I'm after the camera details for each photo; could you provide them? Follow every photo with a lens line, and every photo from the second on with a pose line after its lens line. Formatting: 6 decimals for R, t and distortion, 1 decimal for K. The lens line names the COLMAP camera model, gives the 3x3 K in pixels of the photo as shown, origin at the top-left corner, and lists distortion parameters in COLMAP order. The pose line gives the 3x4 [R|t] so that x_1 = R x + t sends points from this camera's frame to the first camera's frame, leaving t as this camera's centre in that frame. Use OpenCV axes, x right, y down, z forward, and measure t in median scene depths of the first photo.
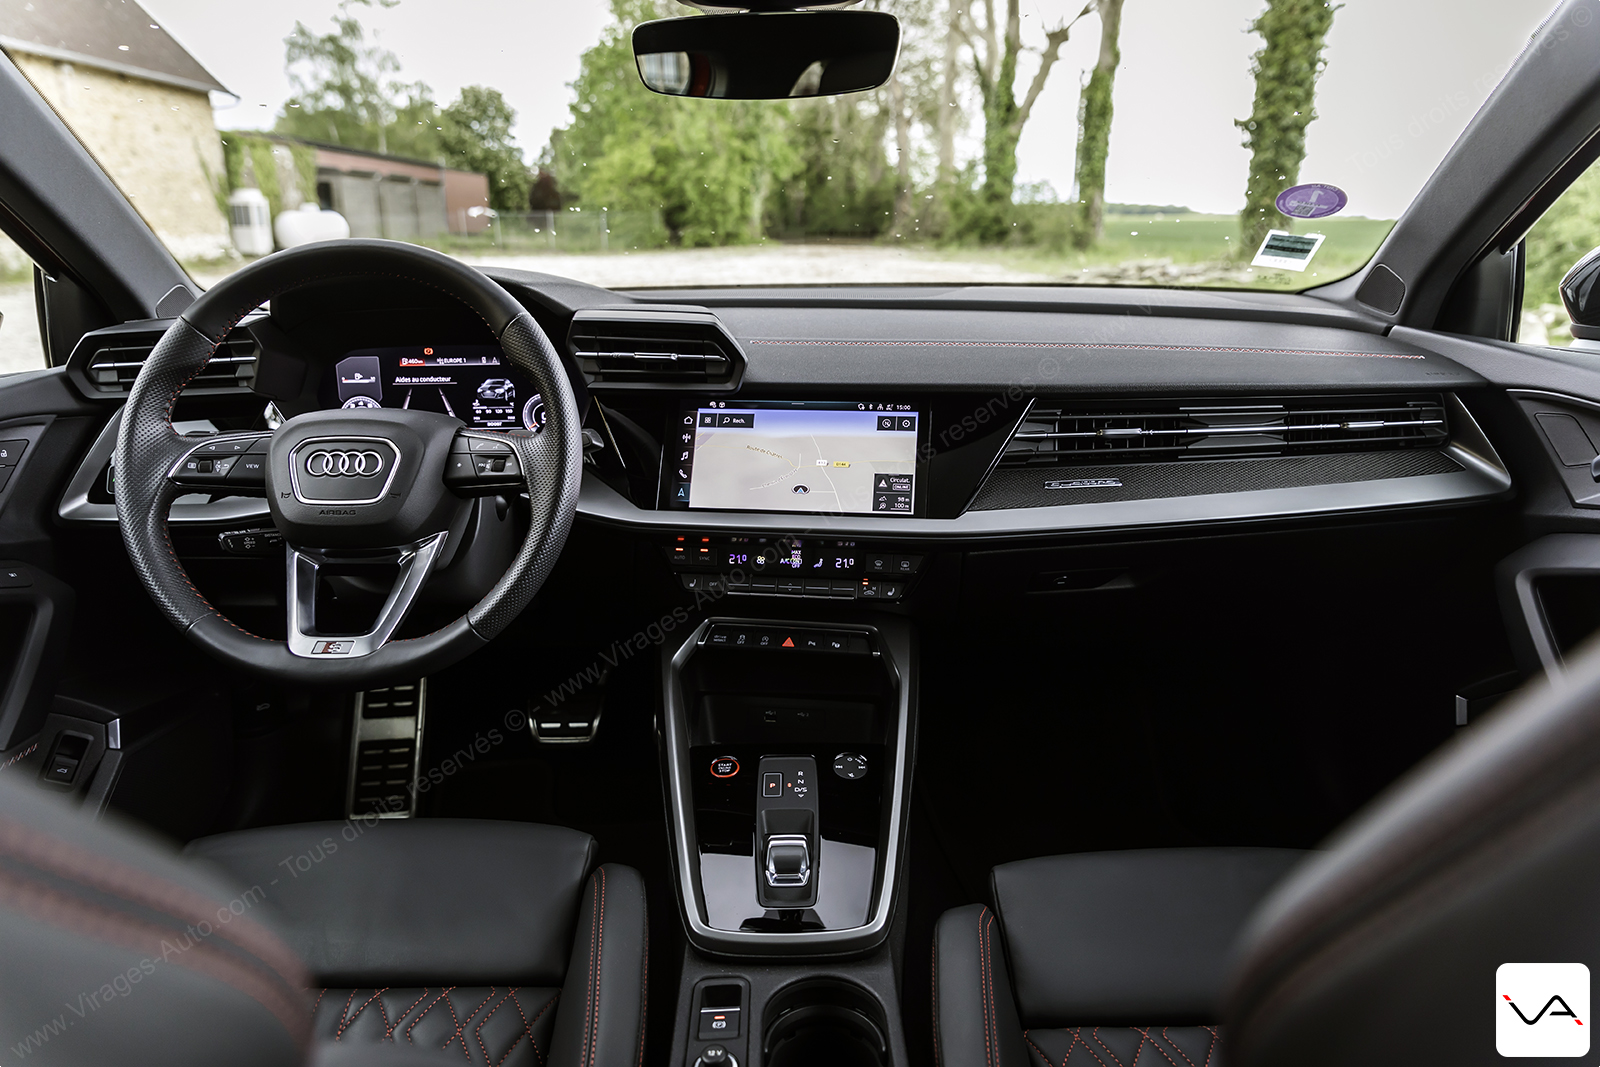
lens RADIAL K [[1062.6, 0, 806.5], [0, 1062.6, 529.4], [0, 0, 1]] dist [-0.000616, 0.004313]
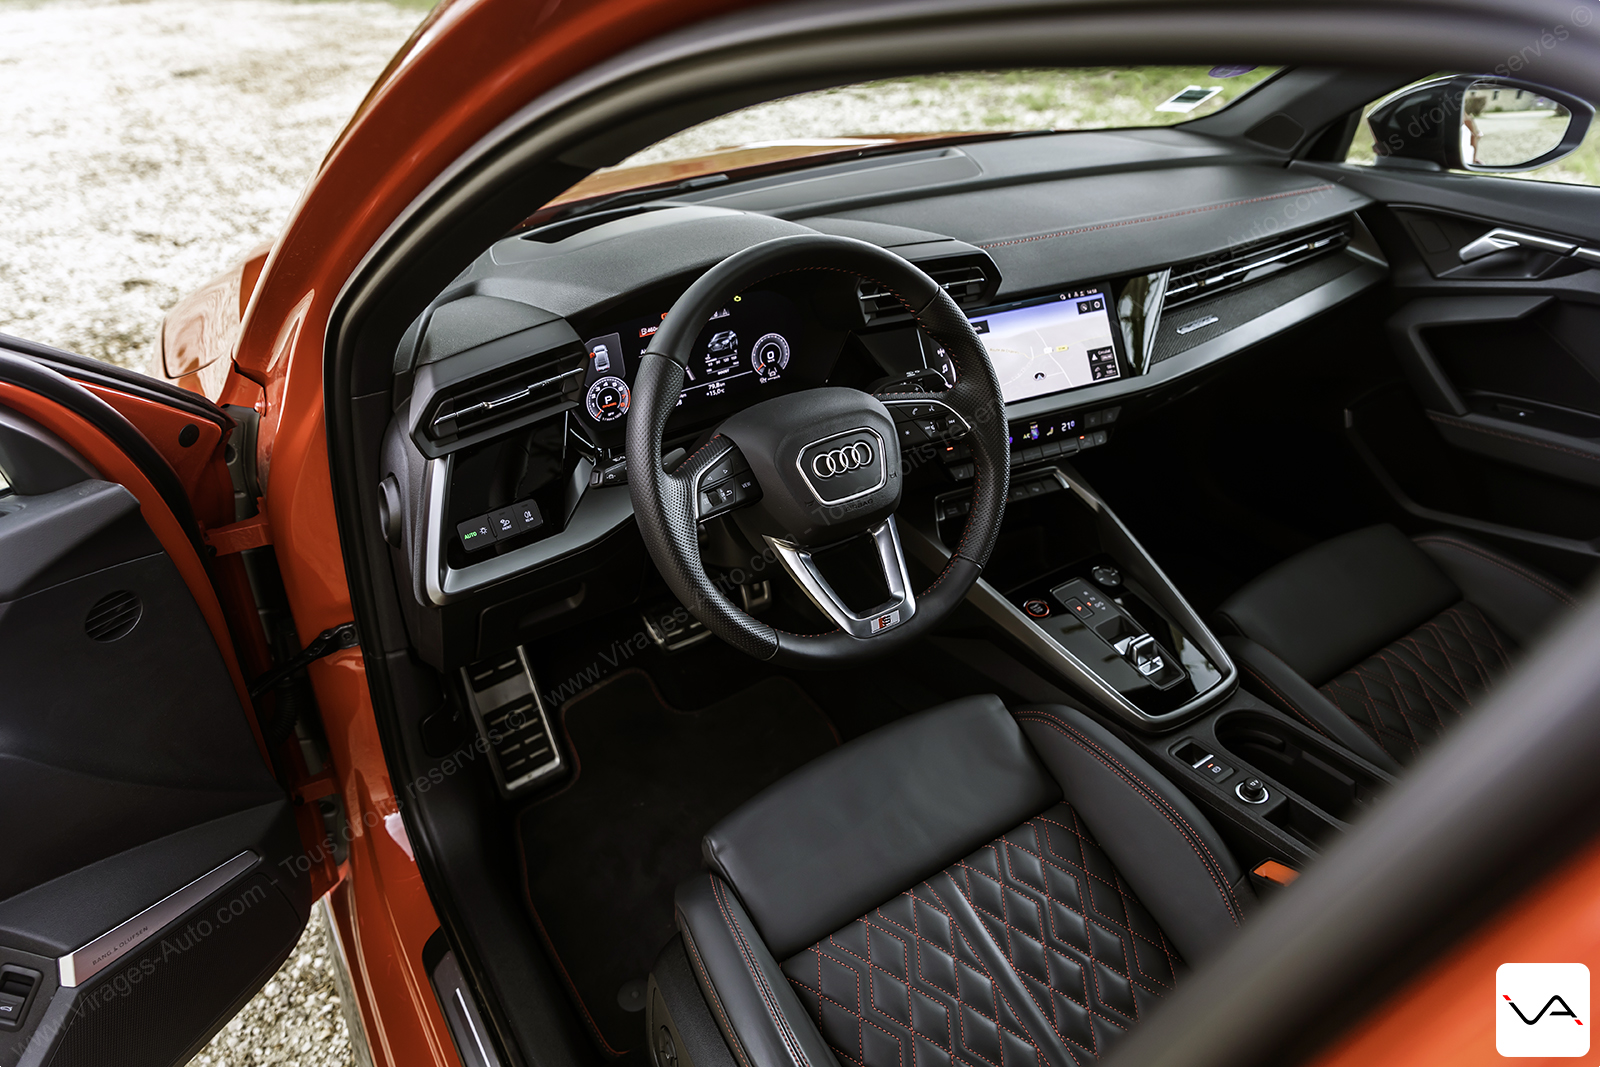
lens RADIAL K [[1062.6, 0, 803.0], [0, 1062.6, 537.3], [0, 0, 1]] dist [-0.000616, 0.004313]
pose [[0.841016, -0.293683, 0.454359, -0.818826], [0.181628, 0.944362, 0.274212, -0.239906], [-0.509611, -0.148092, 0.847564, 0.081223]]
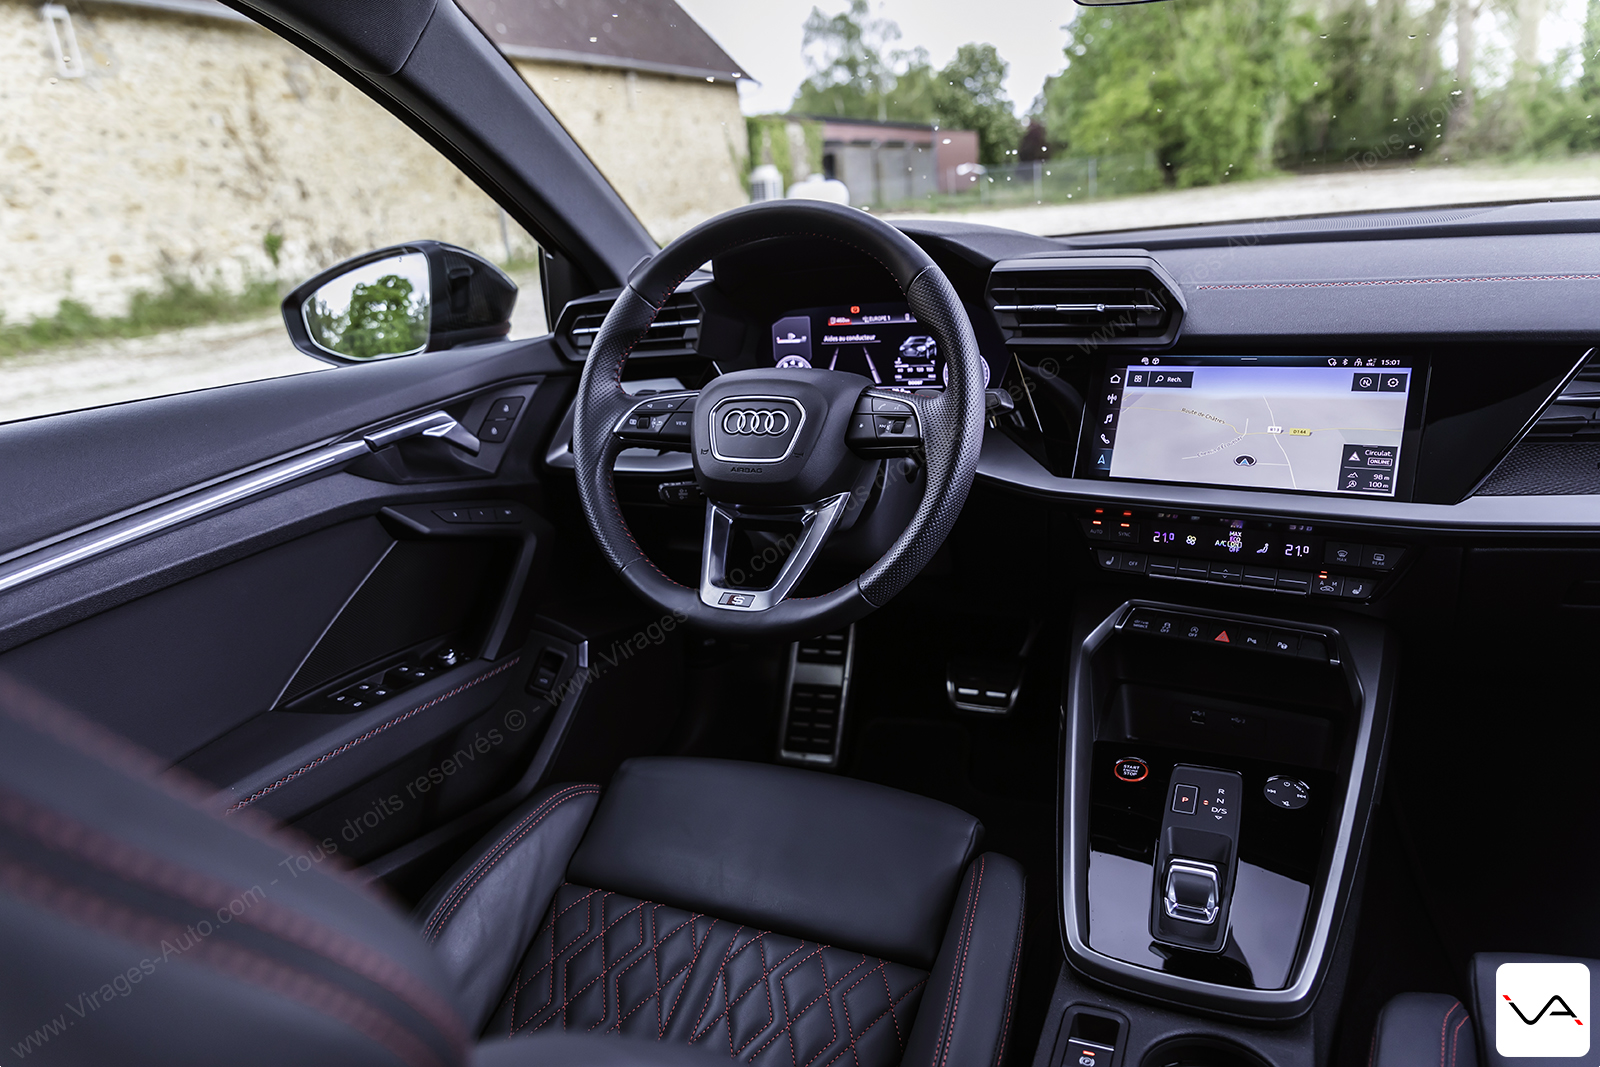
lens RADIAL K [[1062.6, 0, 783.7], [0, 1062.6, 529.5], [0, 0, 1]] dist [-0.000616, 0.004313]
pose [[0.895775, 0.060503, -0.440370, 0.040821], [-0.042101, 0.997788, 0.051449, -0.010617], [0.442509, -0.027547, 0.896341, 0.072995]]
